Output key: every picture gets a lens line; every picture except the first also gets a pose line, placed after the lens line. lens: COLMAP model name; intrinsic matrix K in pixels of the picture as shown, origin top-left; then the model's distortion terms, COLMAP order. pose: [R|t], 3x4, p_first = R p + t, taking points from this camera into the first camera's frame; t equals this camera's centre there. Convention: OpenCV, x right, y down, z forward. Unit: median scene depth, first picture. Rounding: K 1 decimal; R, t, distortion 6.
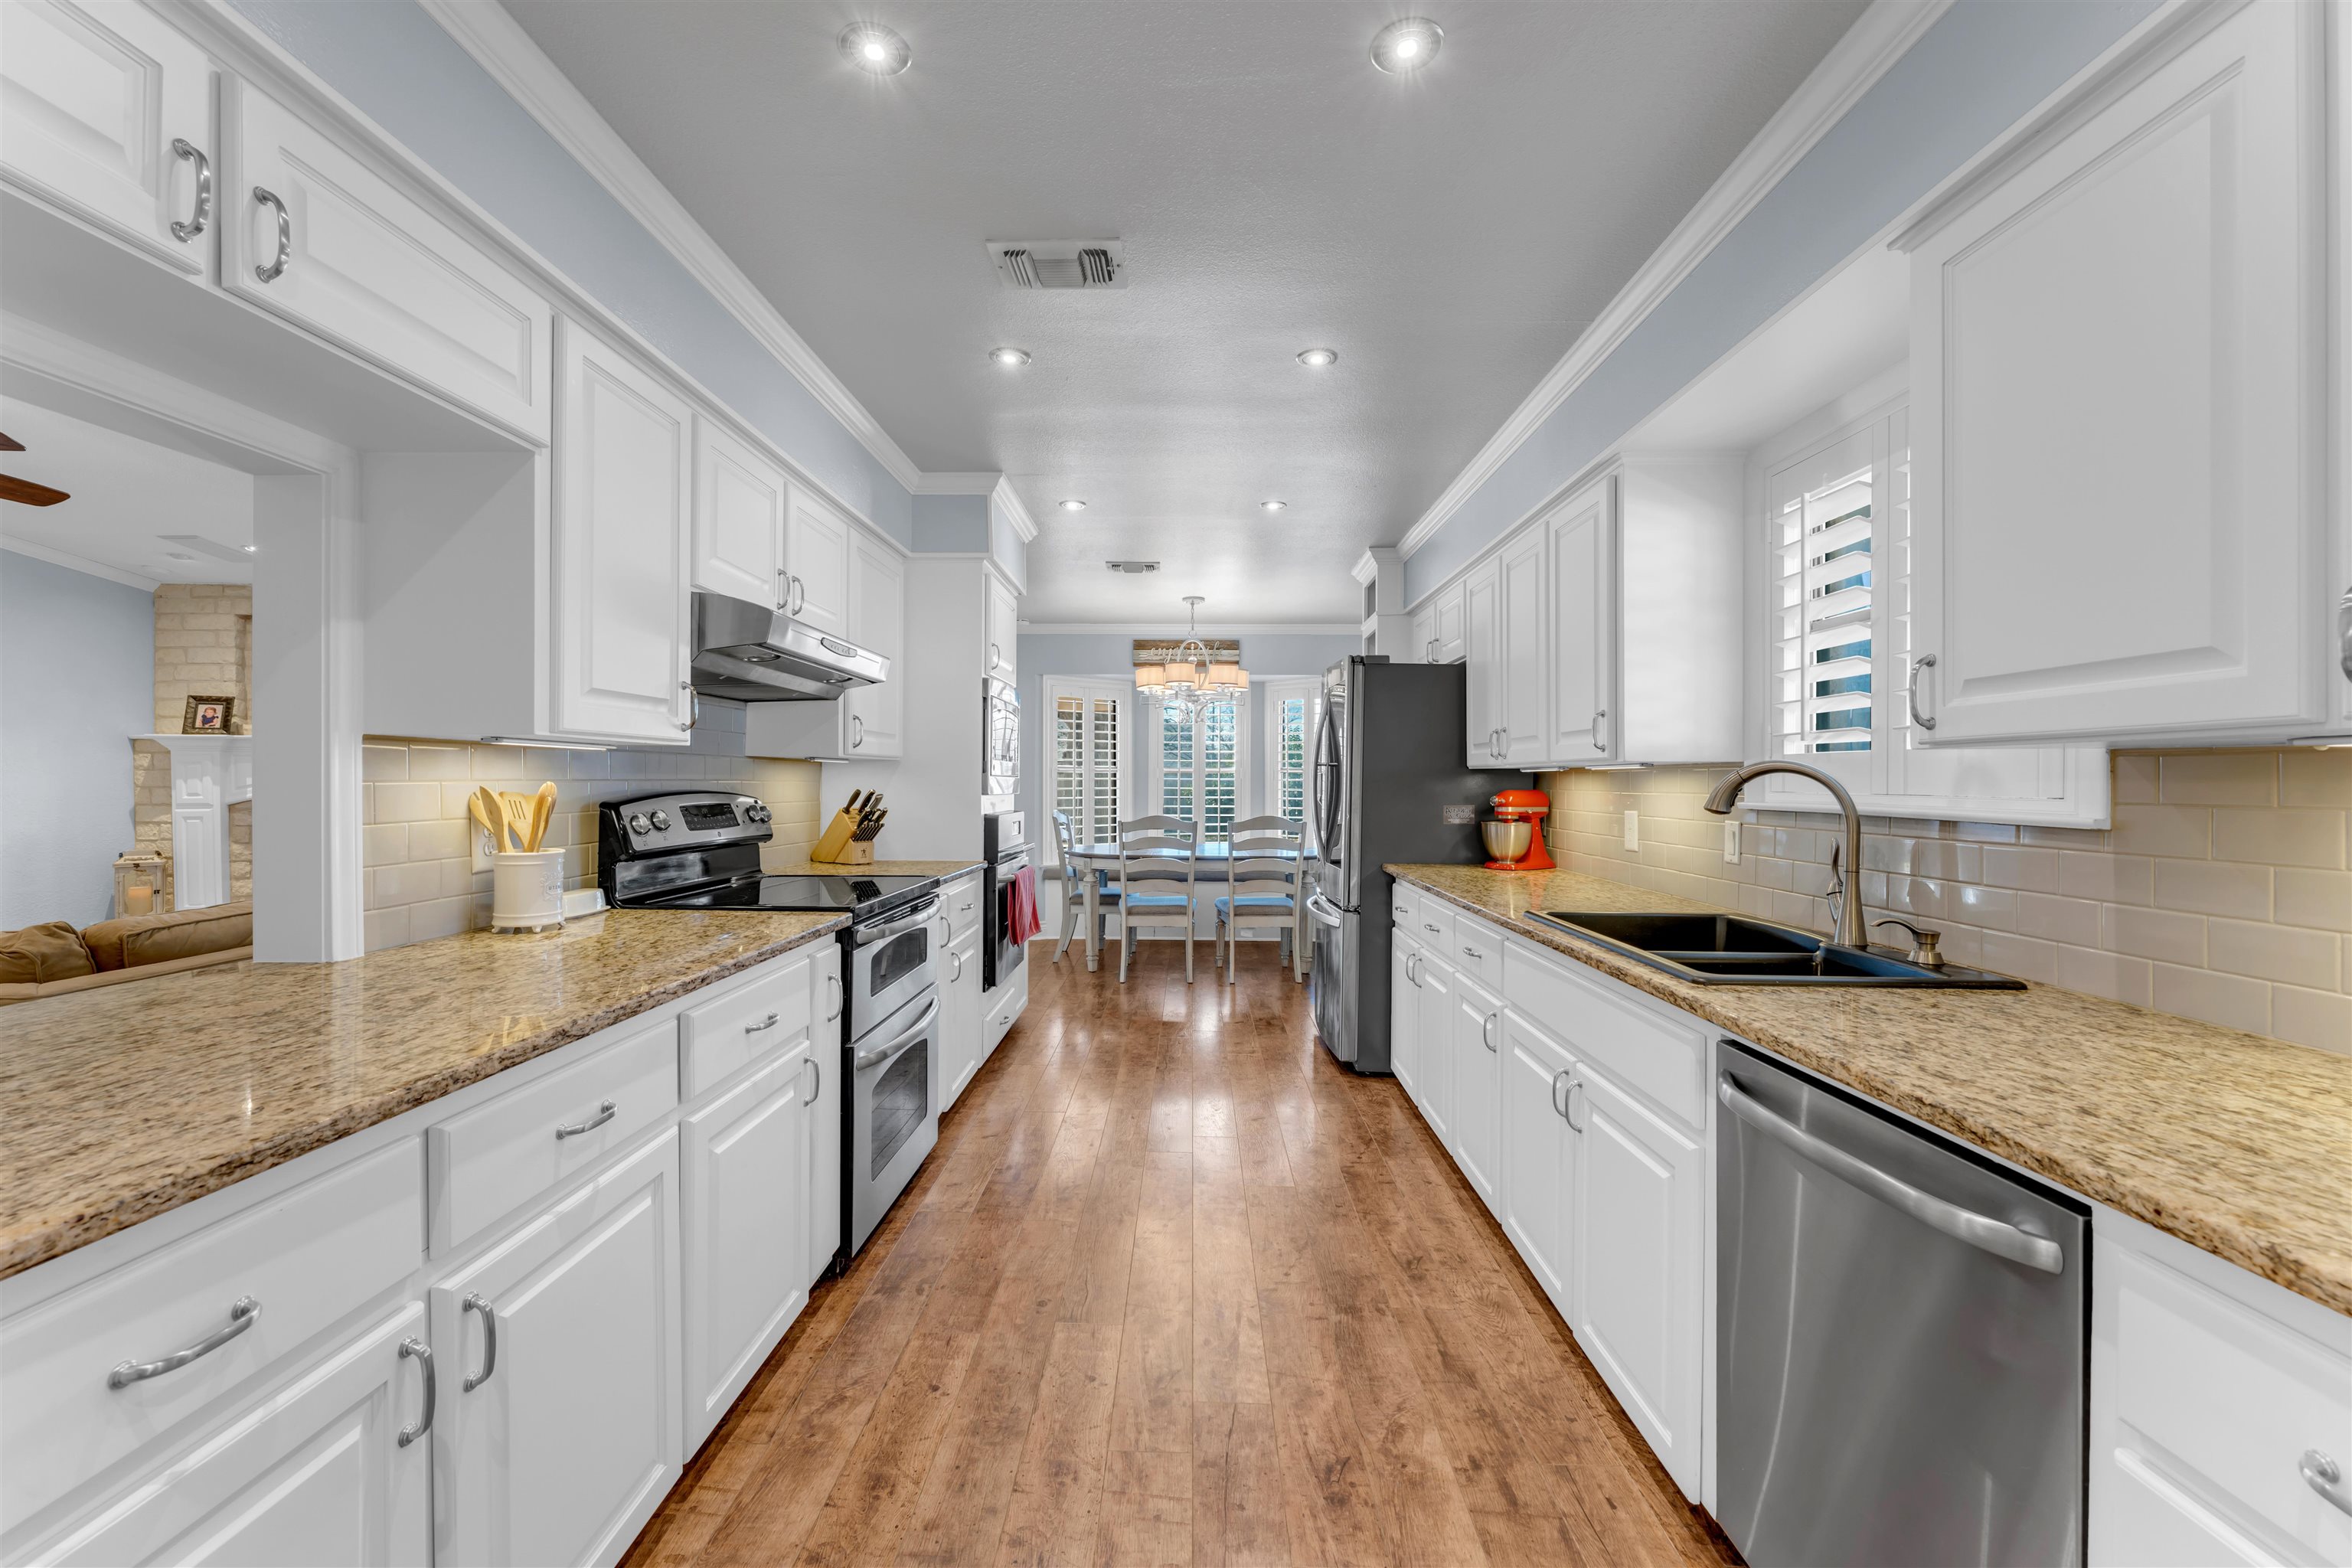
lens RADIAL K [[943.1, 0, 1162.5], [0, 943.1, 785.0], [0, 0, 1]] dist [0.001185, -0.000267]
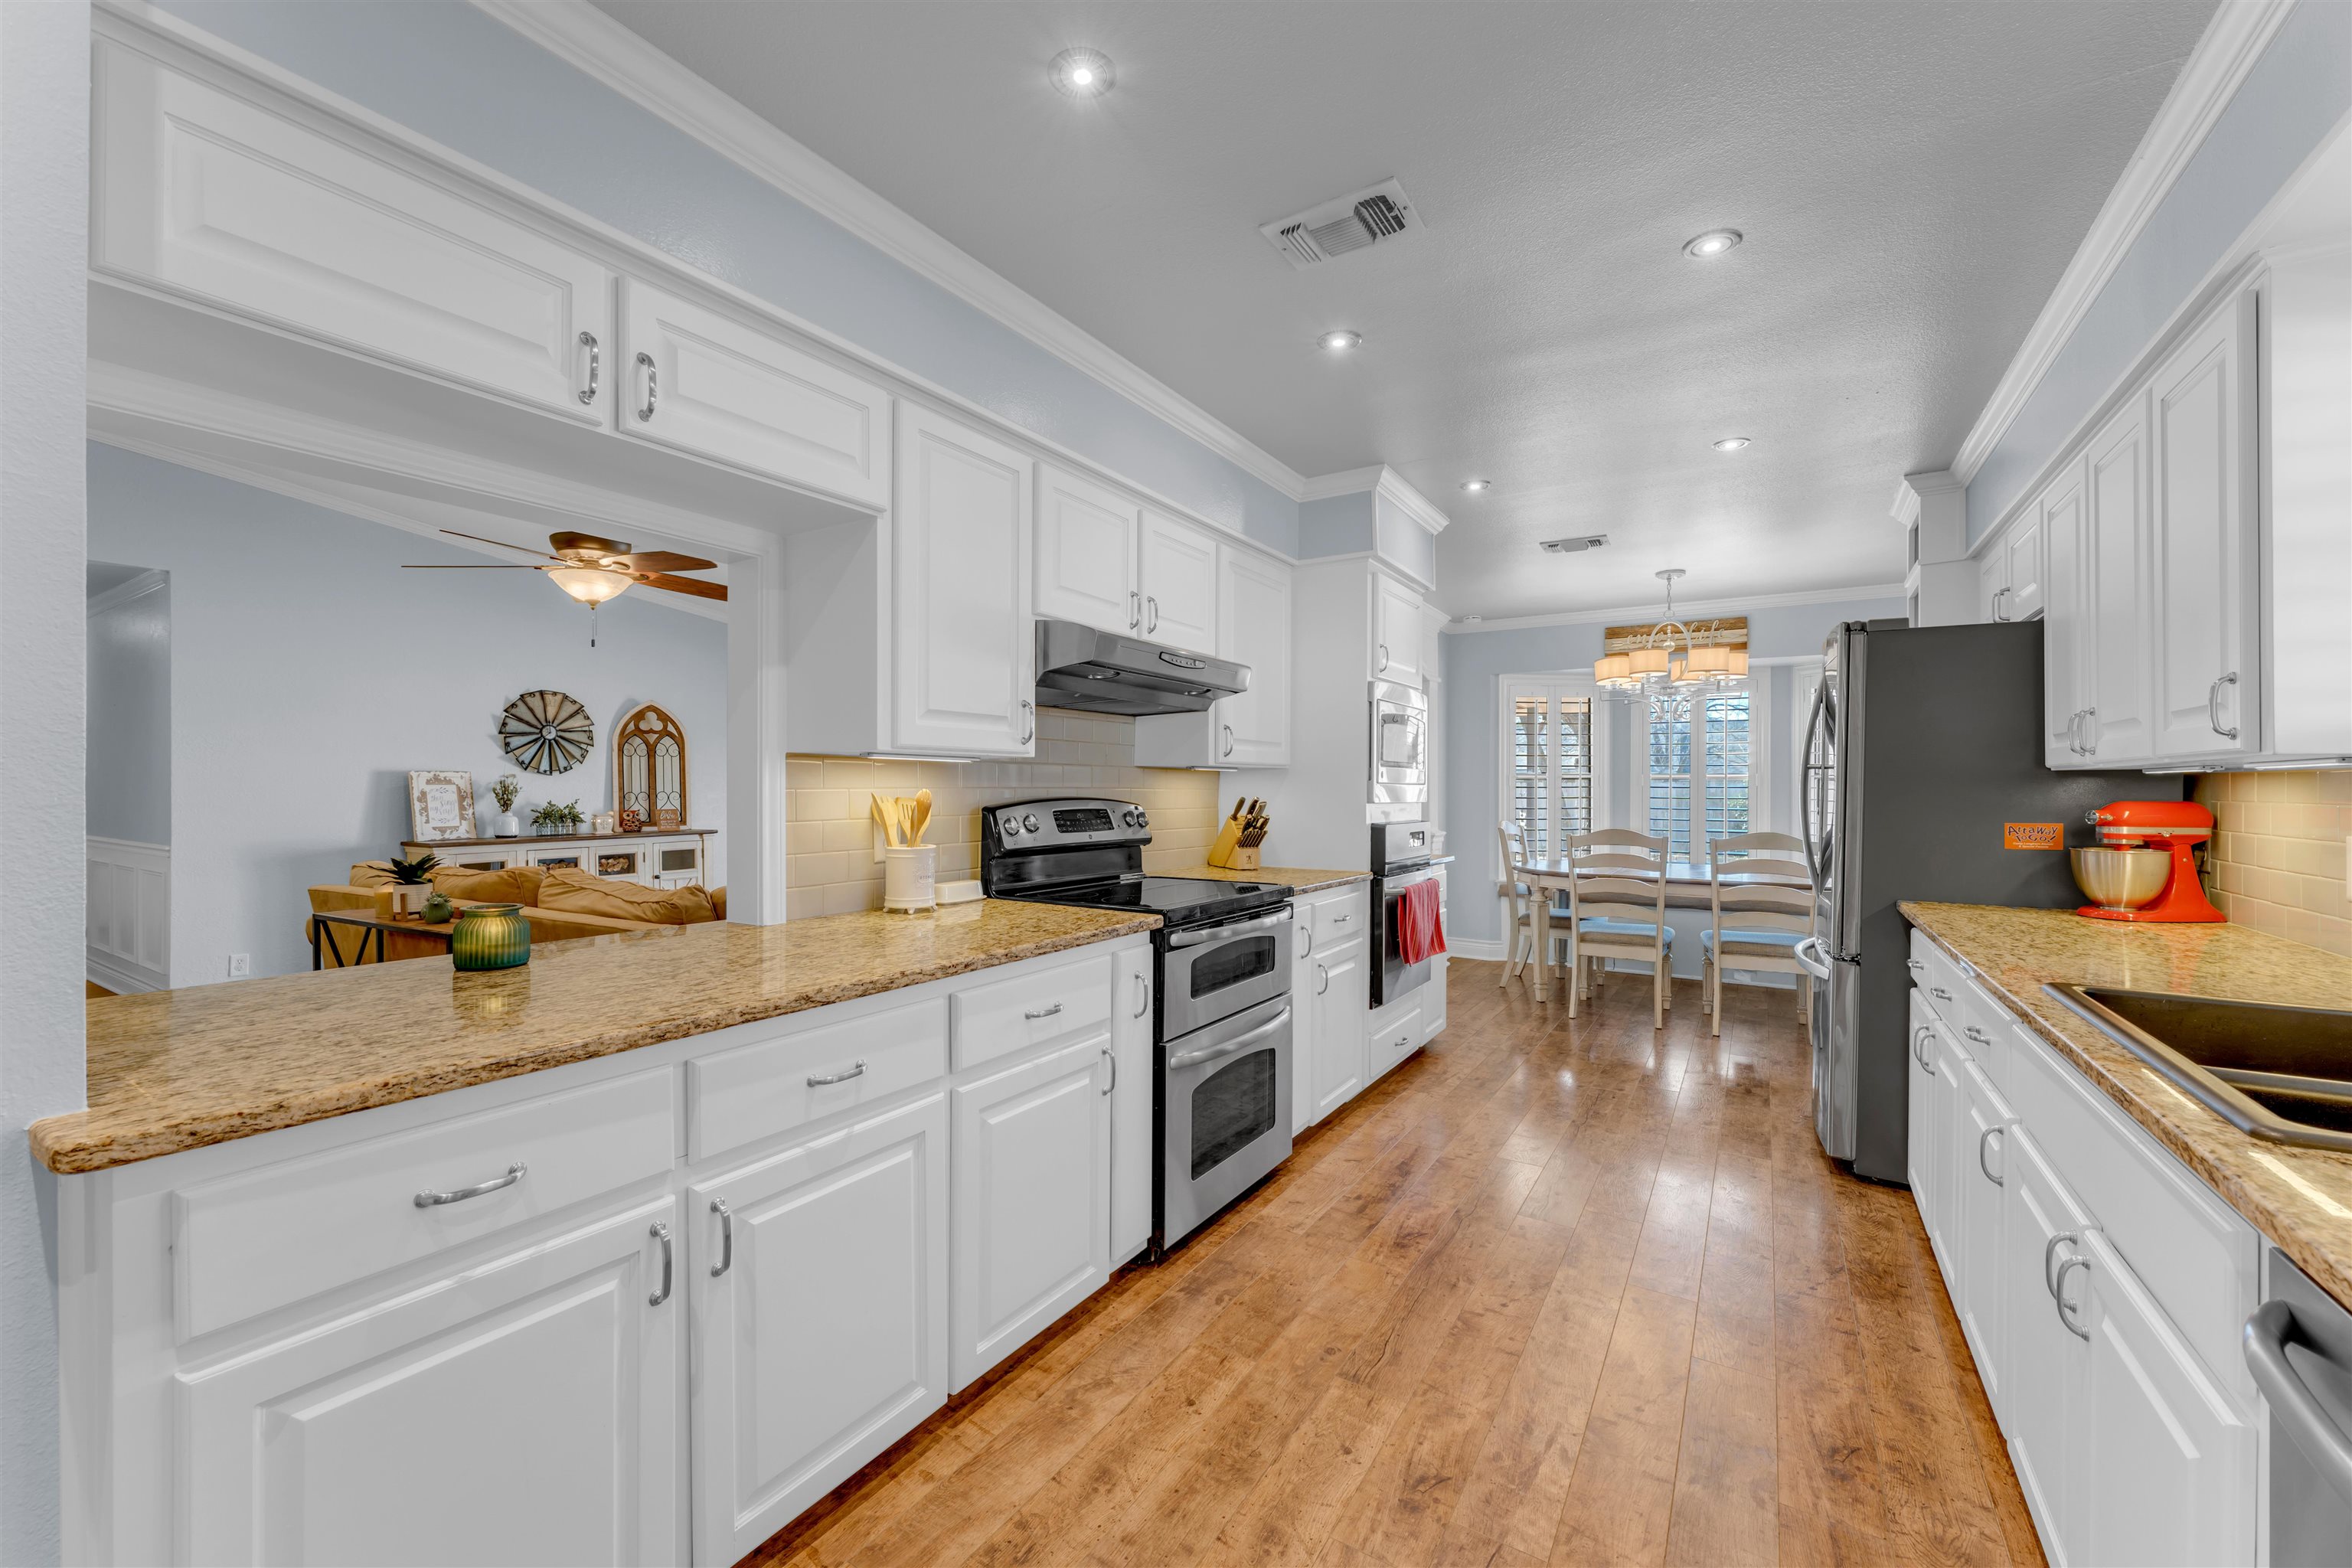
lens RADIAL K [[943.1, 0, 1171.7], [0, 943.1, 790.9], [0, 0, 1]] dist [0.001185, -0.000267]
pose [[0.856946, -0.000370, -0.515405, 0.209958], [-0.001339, 0.999995, -0.002944, 0.001617], [0.515404, 0.003213, 0.856942, 0.118693]]
